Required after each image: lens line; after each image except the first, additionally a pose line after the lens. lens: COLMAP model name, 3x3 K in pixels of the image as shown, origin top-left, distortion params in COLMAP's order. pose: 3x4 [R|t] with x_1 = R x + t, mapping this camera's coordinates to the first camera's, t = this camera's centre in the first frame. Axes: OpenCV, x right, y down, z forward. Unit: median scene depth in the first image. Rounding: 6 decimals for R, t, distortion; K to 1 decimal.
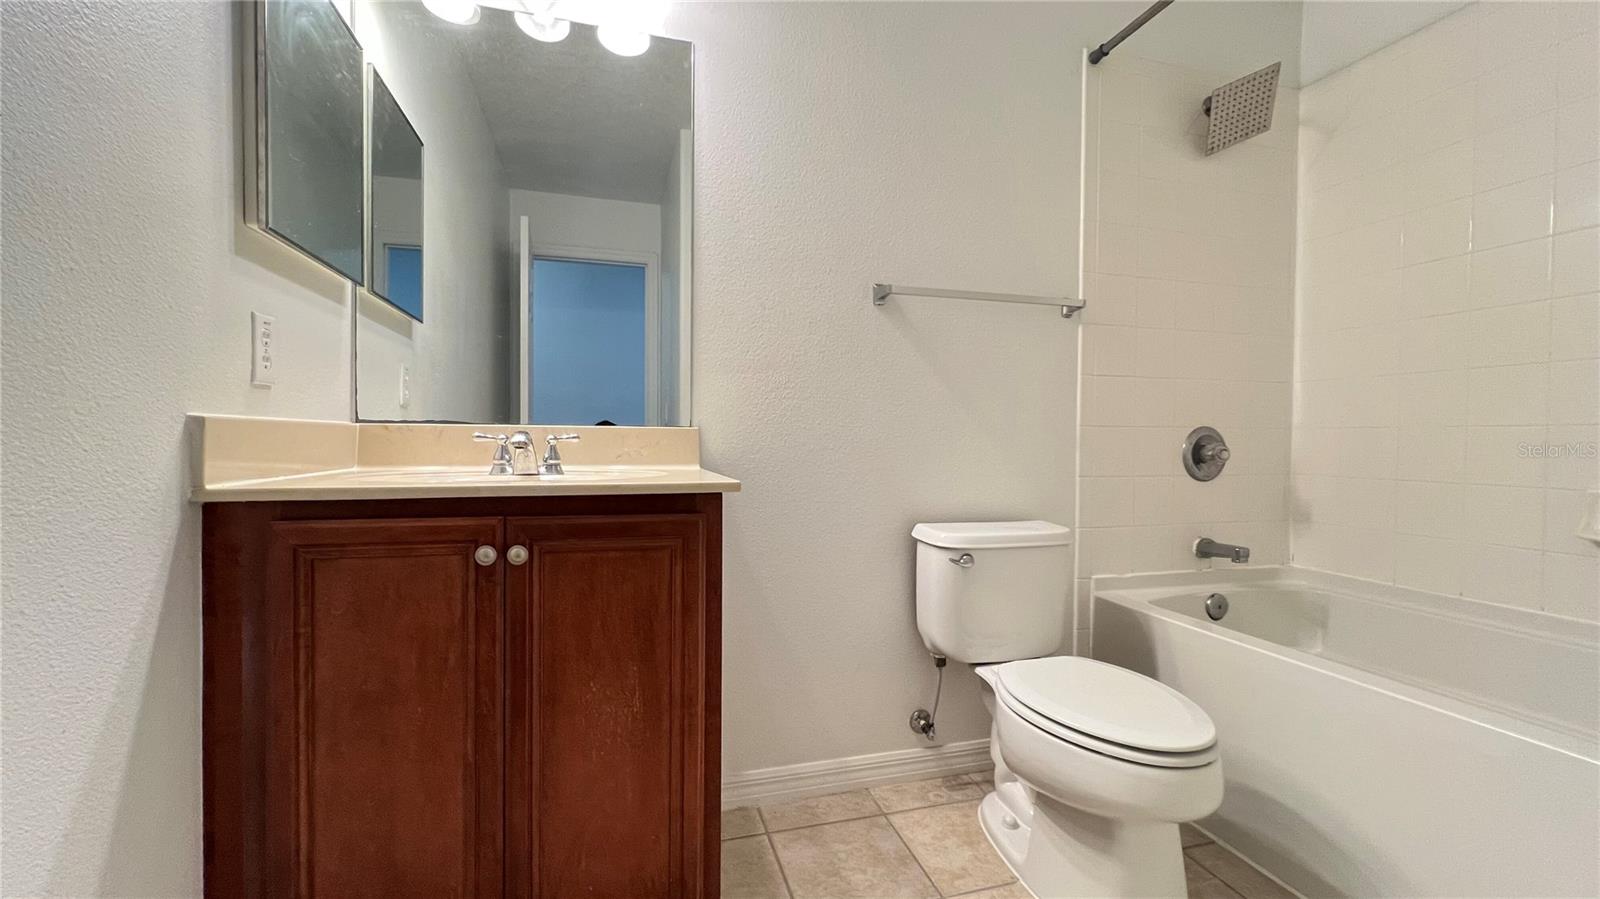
lens RADIAL K [[641.6, 0, 796.7], [0, 641.6, 448.8], [0, 0, 1]] dist [-0.000519, 0.000151]
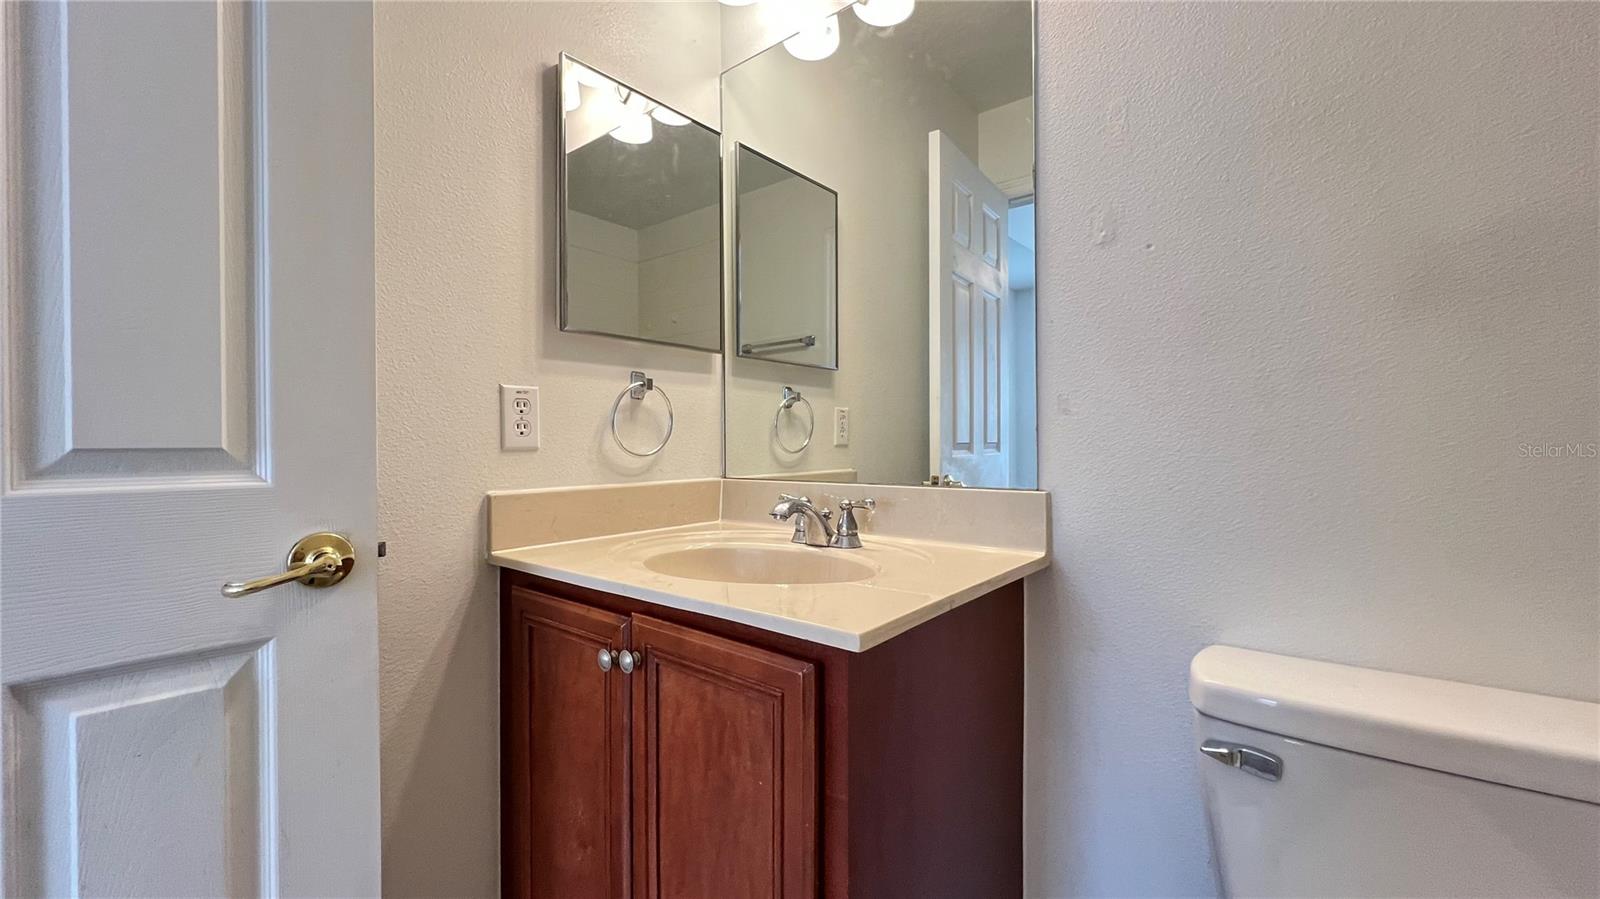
lens RADIAL K [[641.6, 0, 796.7], [0, 641.6, 448.8], [0, 0, 1]] dist [-0.000519, 0.000151]
pose [[0.591027, -0.004660, -0.806638, 0.293810], [-0.002966, 0.999964, -0.007950, -0.086468], [0.806646, 0.007091, 0.590992, 0.453953]]
